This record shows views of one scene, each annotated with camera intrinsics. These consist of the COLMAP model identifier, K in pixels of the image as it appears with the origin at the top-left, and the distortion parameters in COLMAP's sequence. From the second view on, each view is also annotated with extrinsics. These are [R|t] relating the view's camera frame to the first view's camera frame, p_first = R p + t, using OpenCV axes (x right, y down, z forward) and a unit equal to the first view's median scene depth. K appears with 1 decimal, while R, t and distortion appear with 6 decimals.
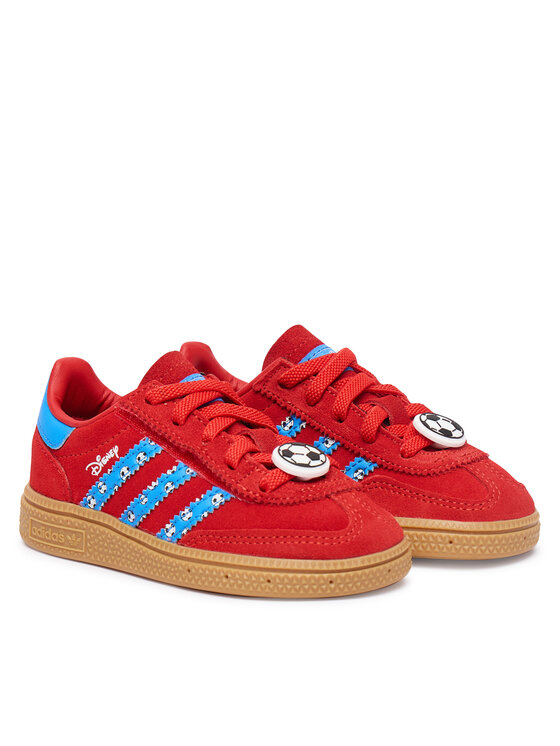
lens RADIAL K [[2150.8, 0, 278.5], [0, 2150.8, 371.2], [0, 0, 1]] dist [0.054977, 0.000000]
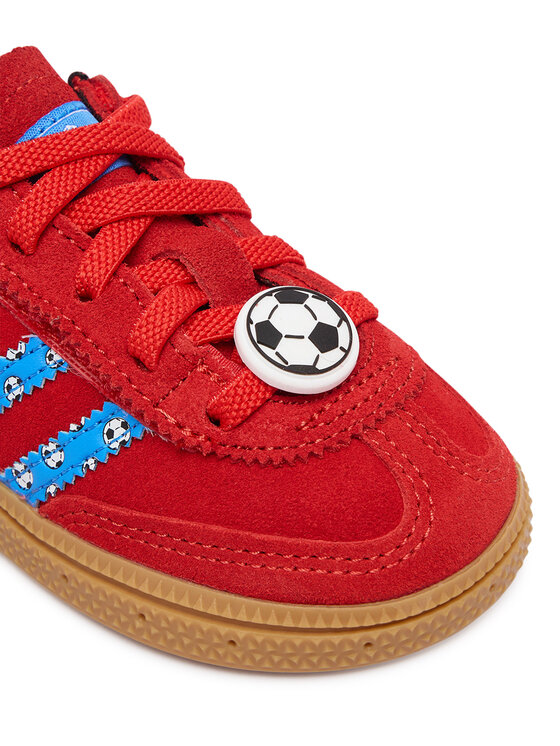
lens RADIAL K [[1191.4, 0, 285.2], [0, 1191.4, 379.0], [0, 0, 1]] dist [-0.058966, 0.000000]
pose [[0.998936, -0.020662, 0.041231, -0.002389], [-0.001734, 0.876565, 0.481280, -0.072649], [-0.046085, -0.480839, 0.875597, 0.774842]]
